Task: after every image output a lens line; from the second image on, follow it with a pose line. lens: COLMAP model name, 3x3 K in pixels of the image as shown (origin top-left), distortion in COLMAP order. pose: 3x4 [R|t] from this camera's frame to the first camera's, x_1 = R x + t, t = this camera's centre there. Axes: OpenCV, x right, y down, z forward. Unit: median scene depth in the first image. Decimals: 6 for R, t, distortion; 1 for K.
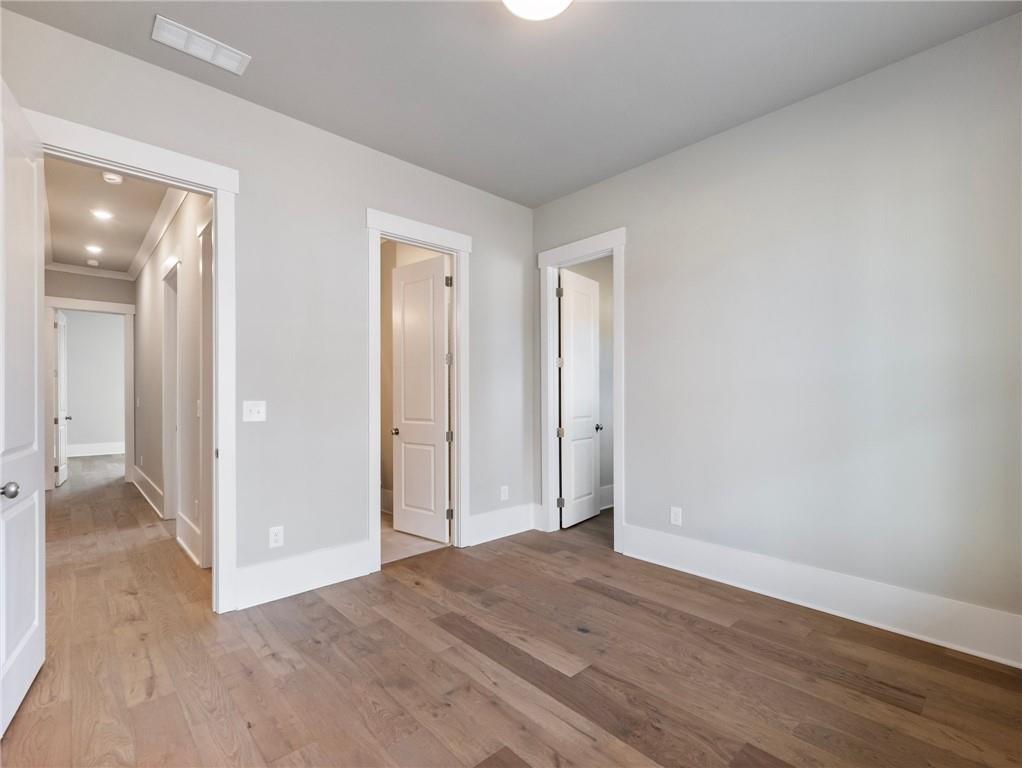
lens RADIAL K [[474.1, 0, 508.3], [0, 474.1, 399.0], [0, 0, 1]] dist [0.005008, -0.003127]
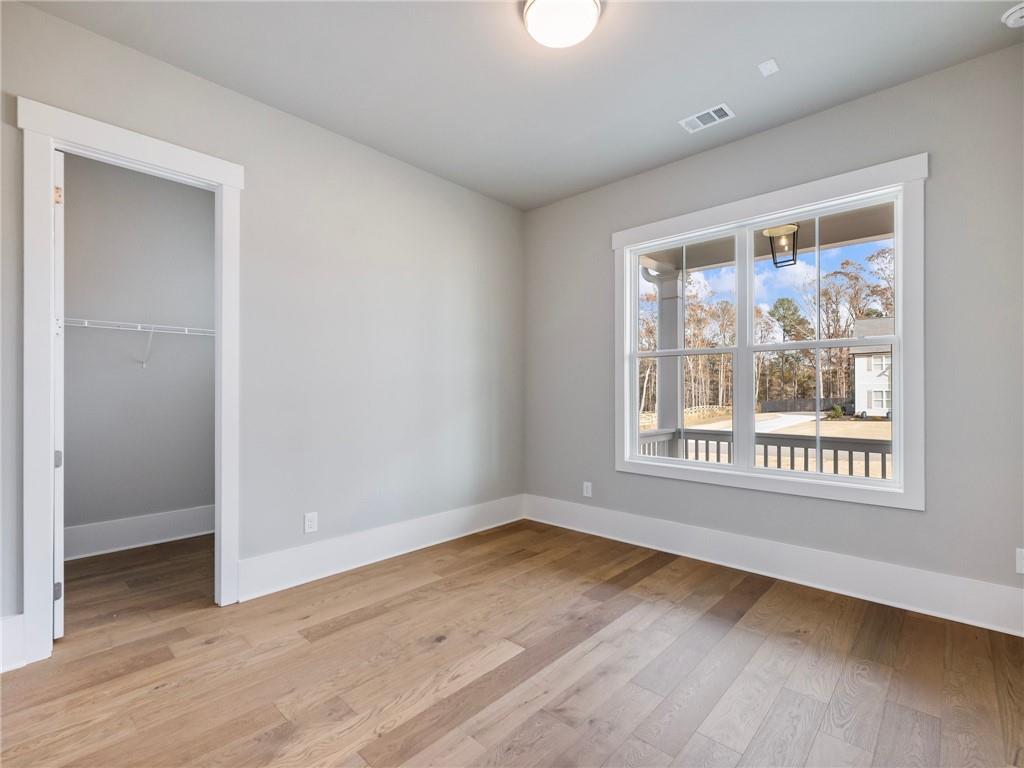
lens RADIAL K [[475.0, 0, 508.7], [0, 475.0, 393.5], [0, 0, 1]] dist [0.005008, -0.003127]
pose [[-0.071023, -0.000980, 0.997474, -0.715073], [0.010165, 0.999947, 0.001706, 0.002451], [-0.997423, 0.010260, -0.071010, 0.841020]]
